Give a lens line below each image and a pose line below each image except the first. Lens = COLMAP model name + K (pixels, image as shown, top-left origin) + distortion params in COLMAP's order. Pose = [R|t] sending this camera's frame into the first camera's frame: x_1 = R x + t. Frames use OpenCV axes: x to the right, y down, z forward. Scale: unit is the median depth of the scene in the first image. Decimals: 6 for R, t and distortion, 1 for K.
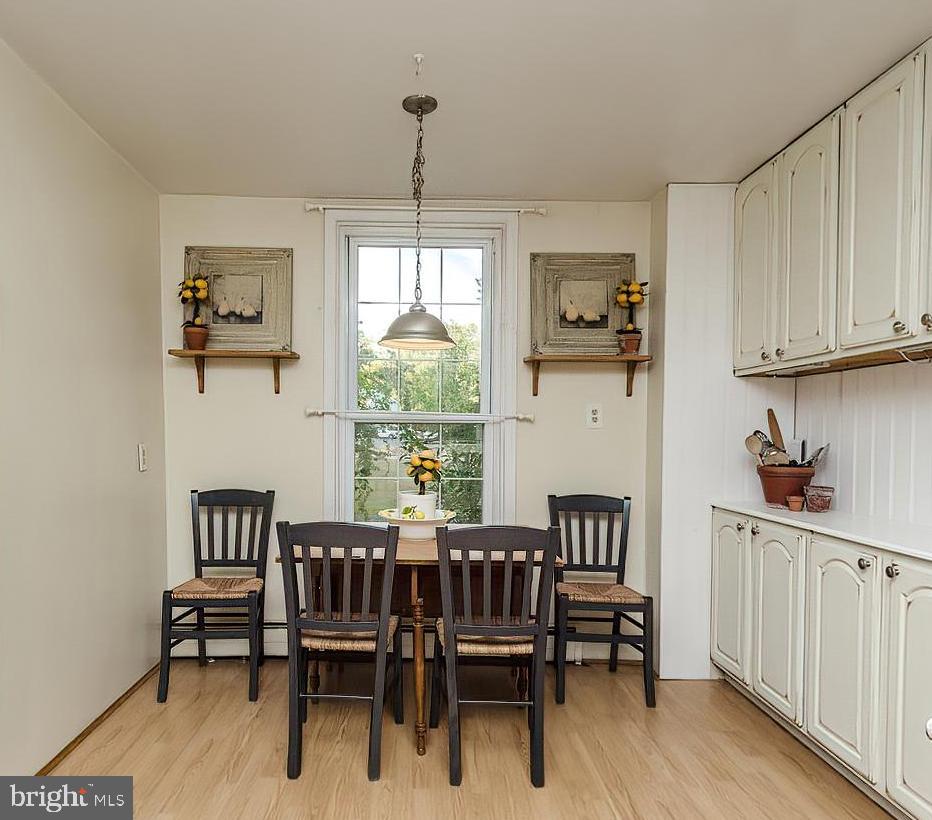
lens RADIAL K [[621.2, 0, 436.3], [0, 621.2, 443.1], [0, 0, 1]] dist [0.000394, -0.000039]
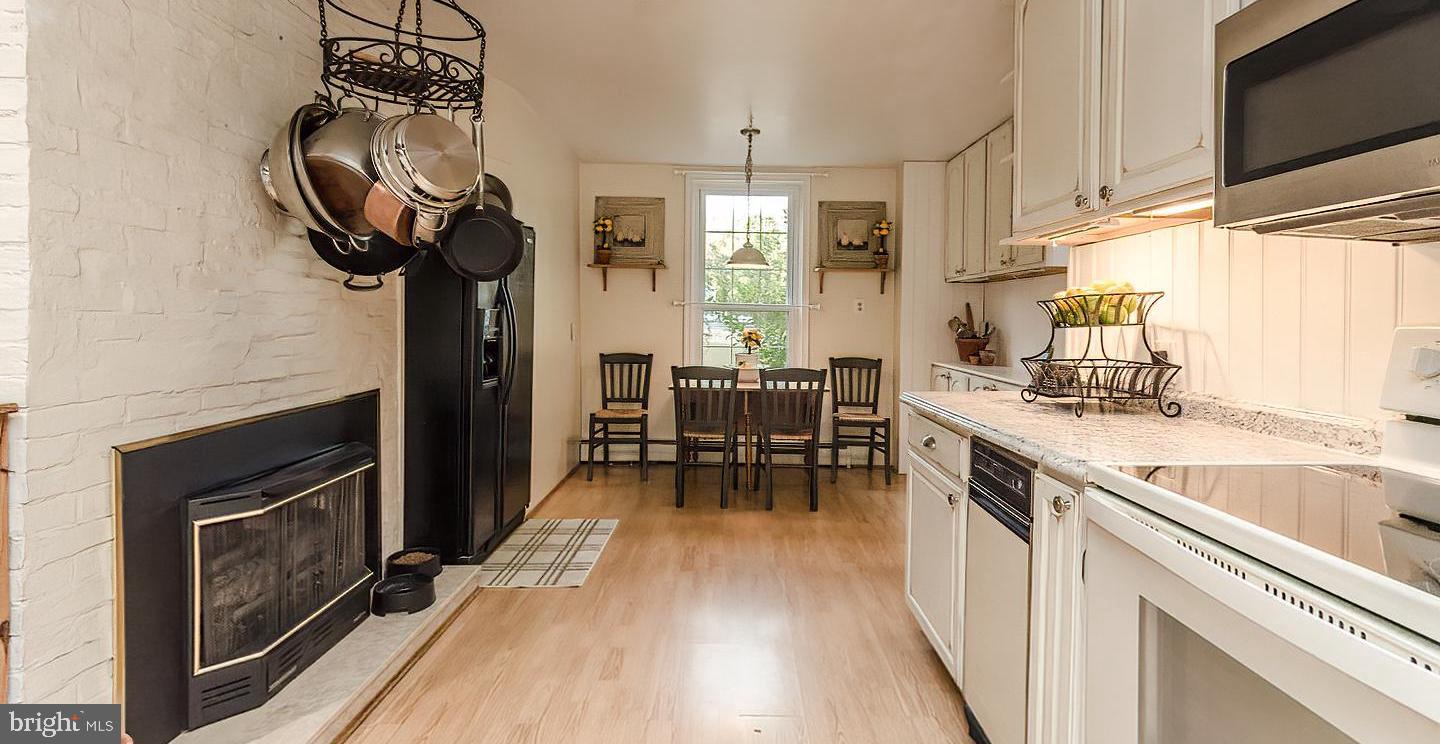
lens RADIAL K [[632.0, 0, 746.7], [0, 632.0, 321.5], [0, 0, 1]] dist [0.001801, 0.000526]
pose [[0.999991, 0.004062, -0.001472, -0.023792], [-0.004070, 0.999975, -0.005767, 0.003150], [0.001448, 0.005773, 0.999982, -0.592344]]
